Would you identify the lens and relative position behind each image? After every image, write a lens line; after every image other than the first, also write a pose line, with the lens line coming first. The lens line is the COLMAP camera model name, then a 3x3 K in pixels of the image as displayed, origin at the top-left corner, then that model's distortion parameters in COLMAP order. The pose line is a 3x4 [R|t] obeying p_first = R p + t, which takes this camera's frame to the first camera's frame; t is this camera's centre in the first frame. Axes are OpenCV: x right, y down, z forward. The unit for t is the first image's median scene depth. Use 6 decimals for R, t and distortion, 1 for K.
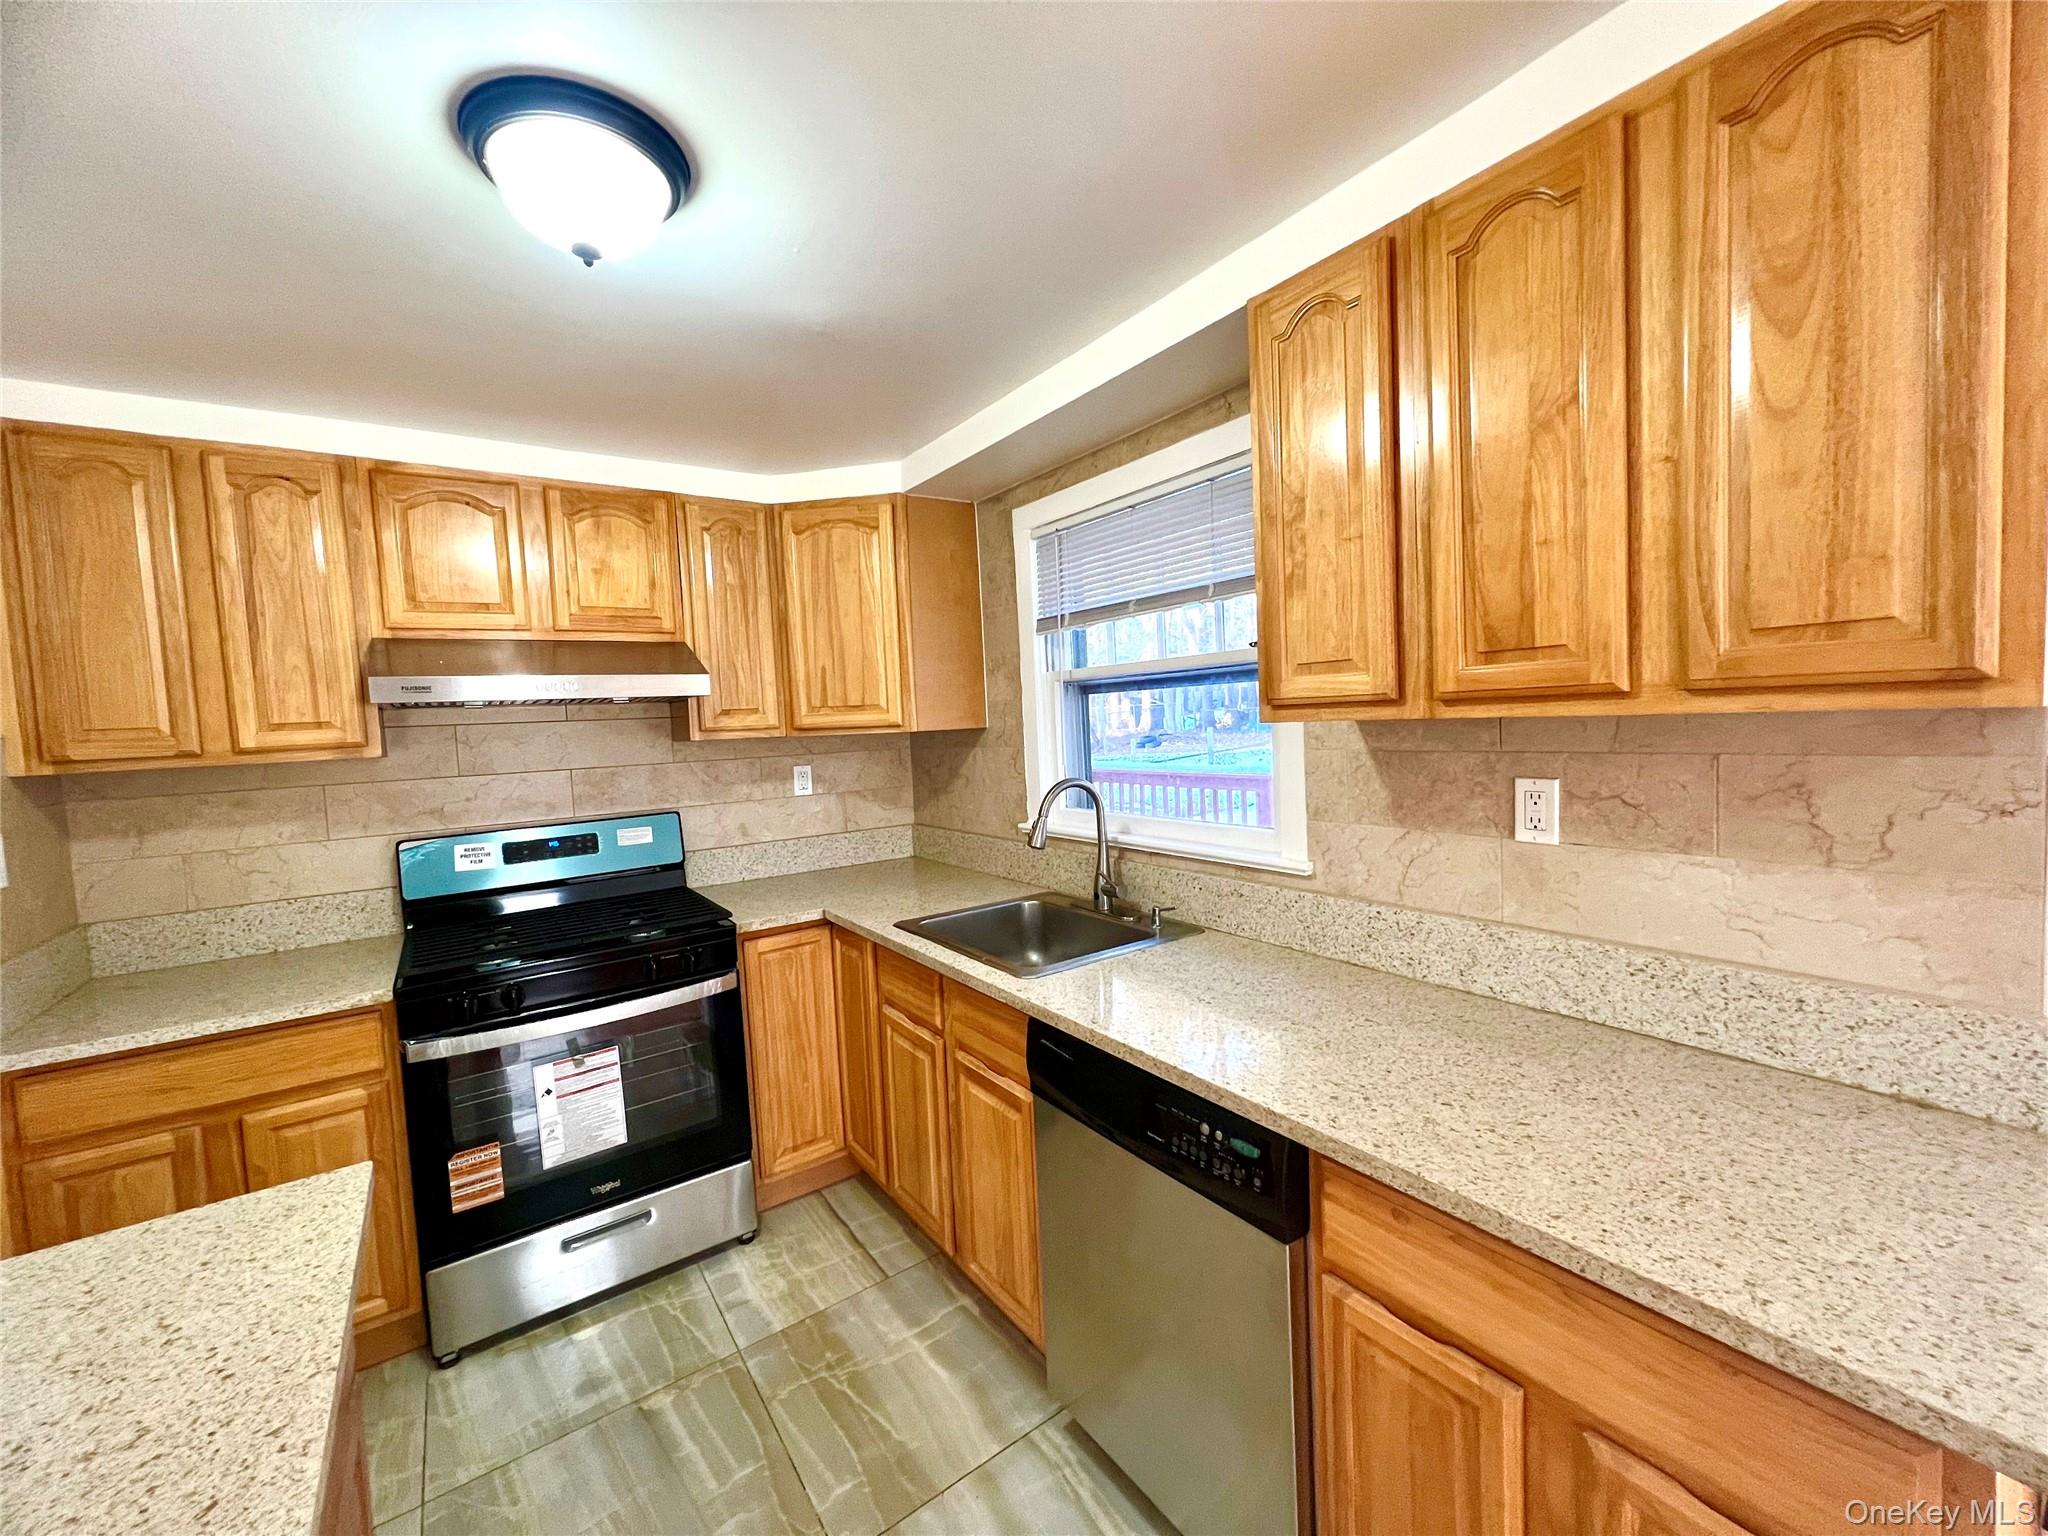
lens RADIAL K [[816.0, 0, 1017.6], [0, 816.0, 763.9], [0, 0, 1]] dist [-0.000142, 0.000341]
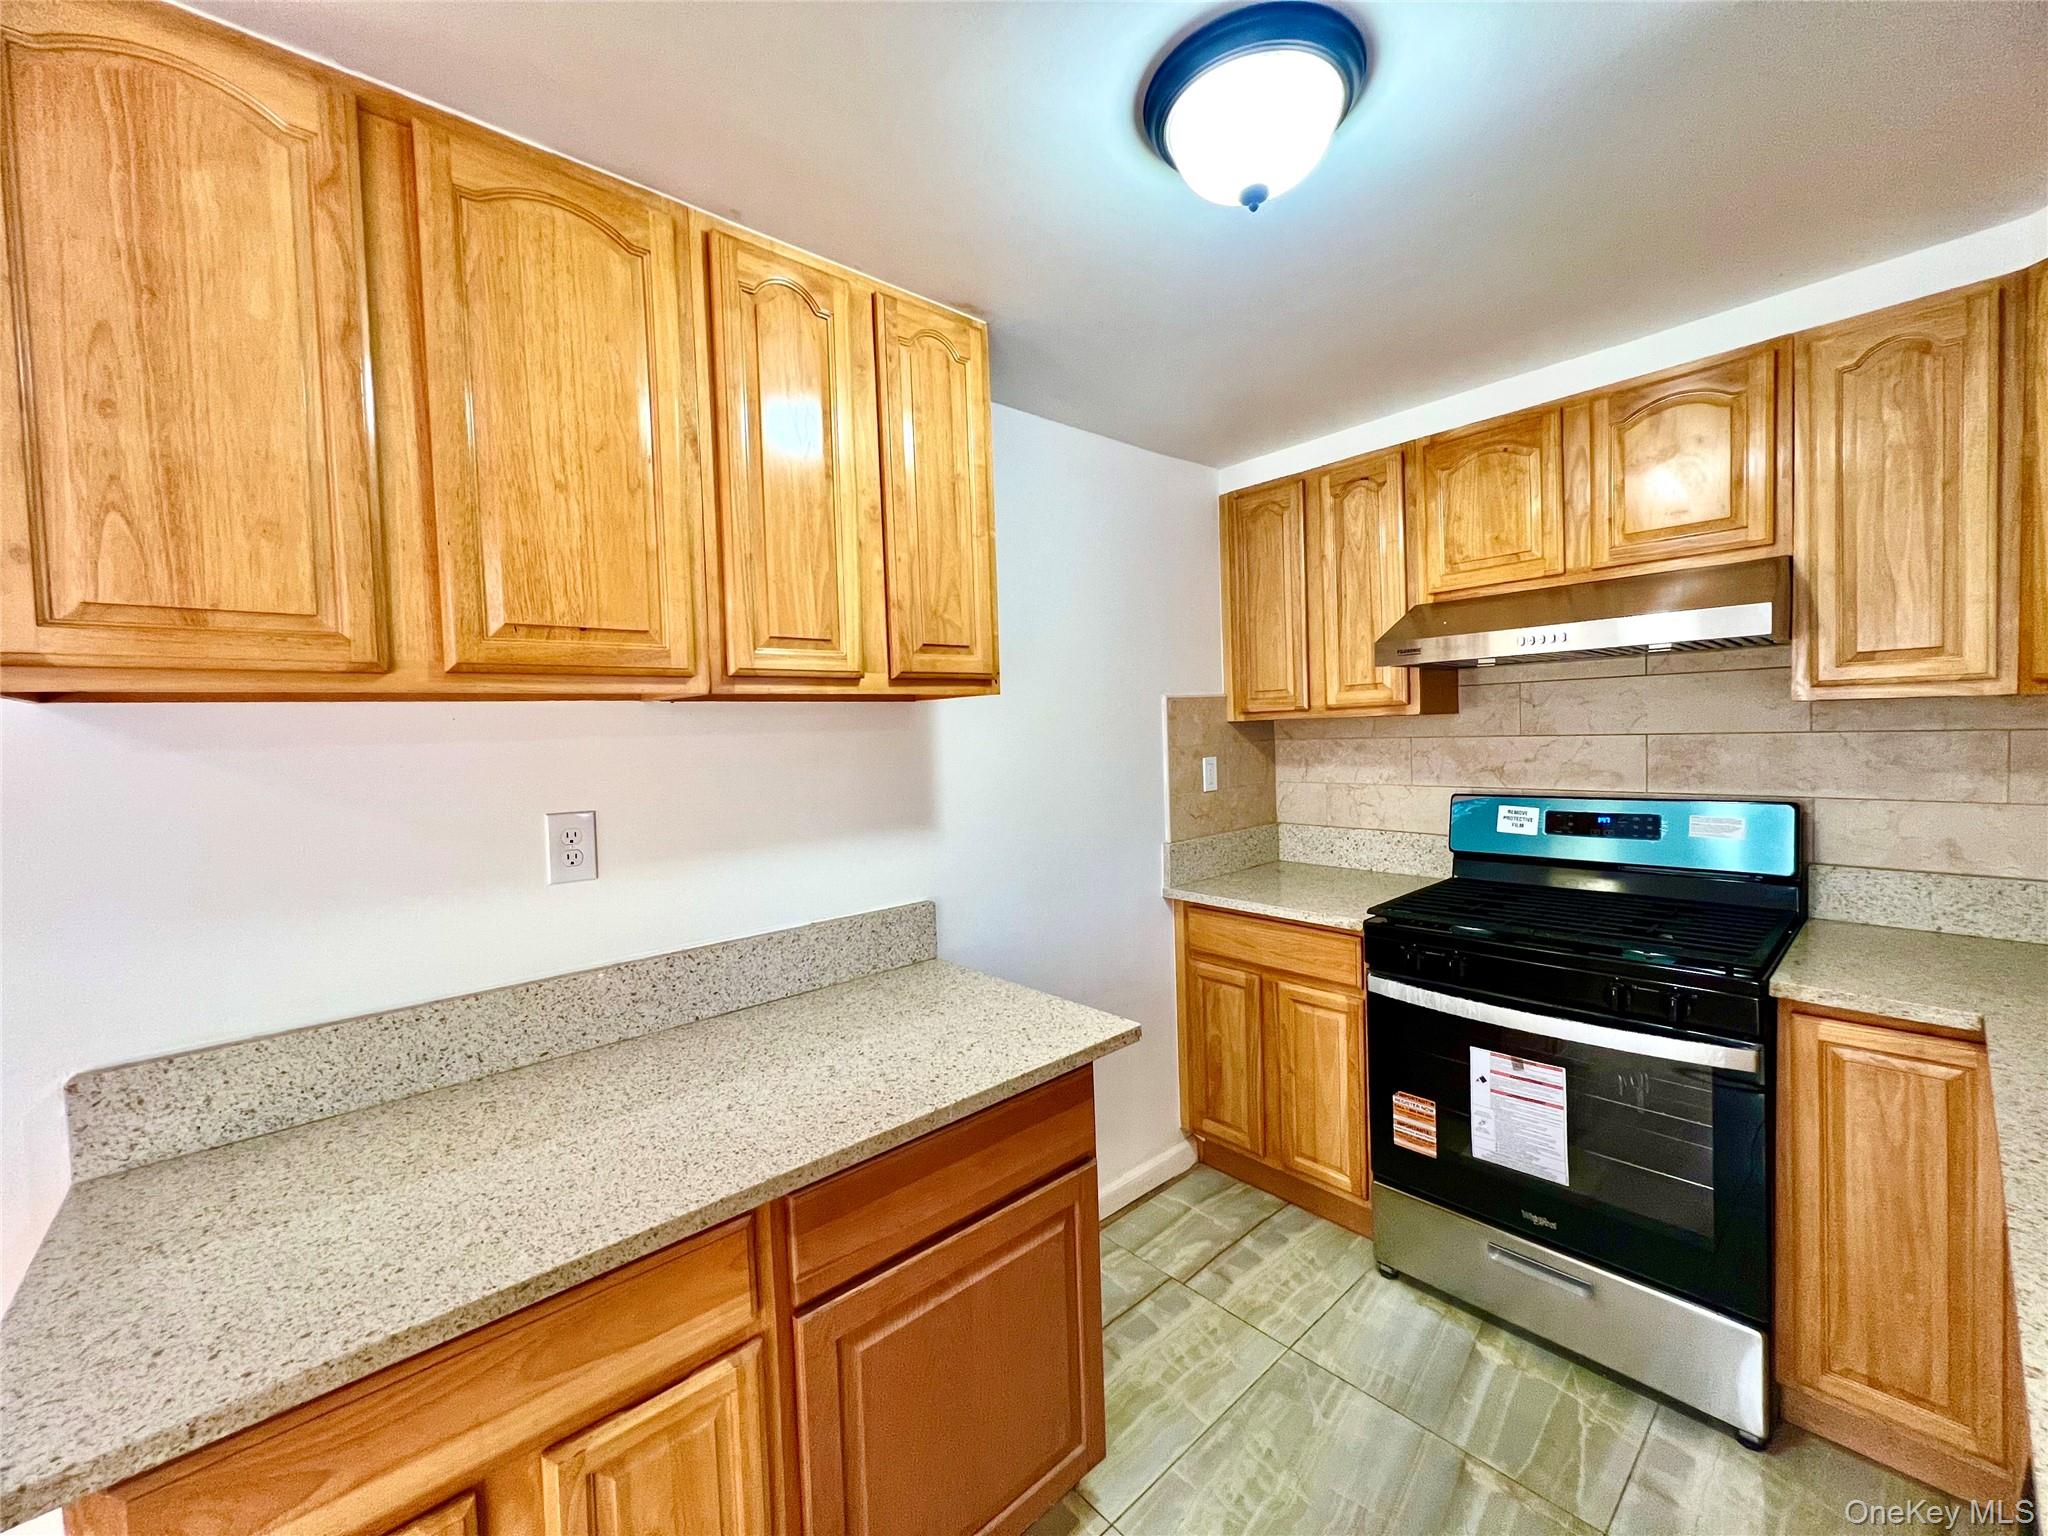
lens RADIAL K [[816.0, 0, 1018.5], [0, 816.0, 764.3], [0, 0, 1]] dist [-0.000142, 0.000341]
pose [[0.114275, 0.086950, -0.989637, 0.241319], [-0.024568, 0.996105, 0.084682, -0.021096], [0.993145, 0.014636, 0.115966, 0.339862]]
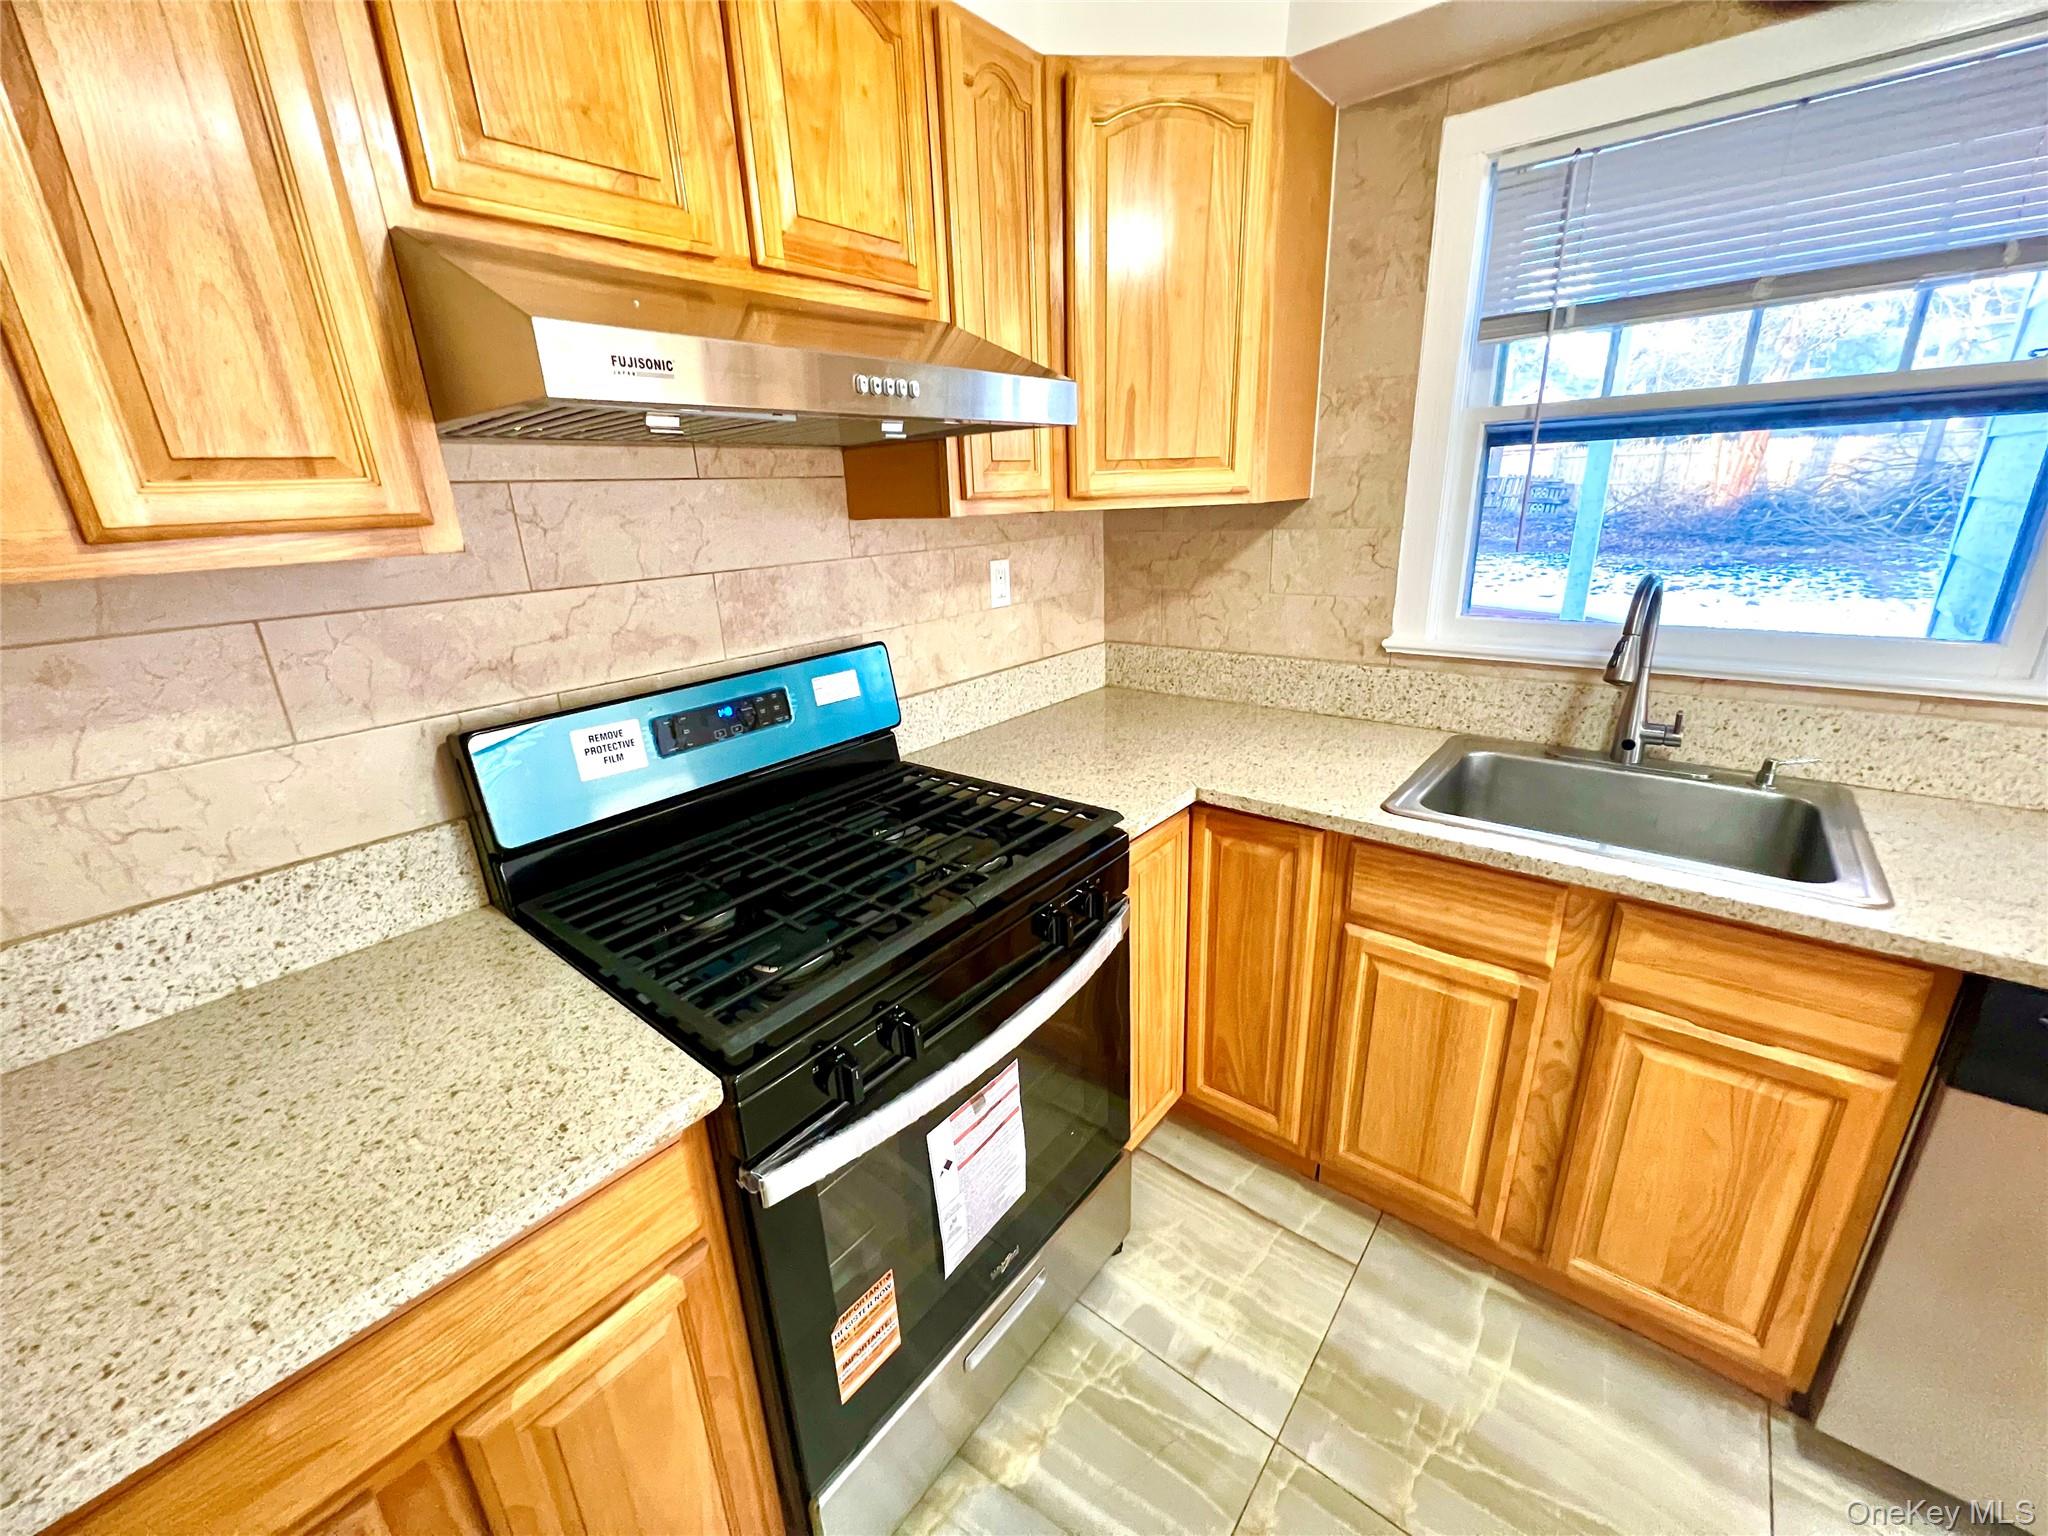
lens RADIAL K [[816.0, 0, 1017.7], [0, 816.0, 763.2], [0, 0, 1]] dist [-0.000142, 0.000341]
pose [[0.963334, -0.078042, 0.256702, -0.615480], [0.011953, 0.968295, 0.249523, -0.004404], [-0.268037, -0.237306, 0.933725, 0.499690]]
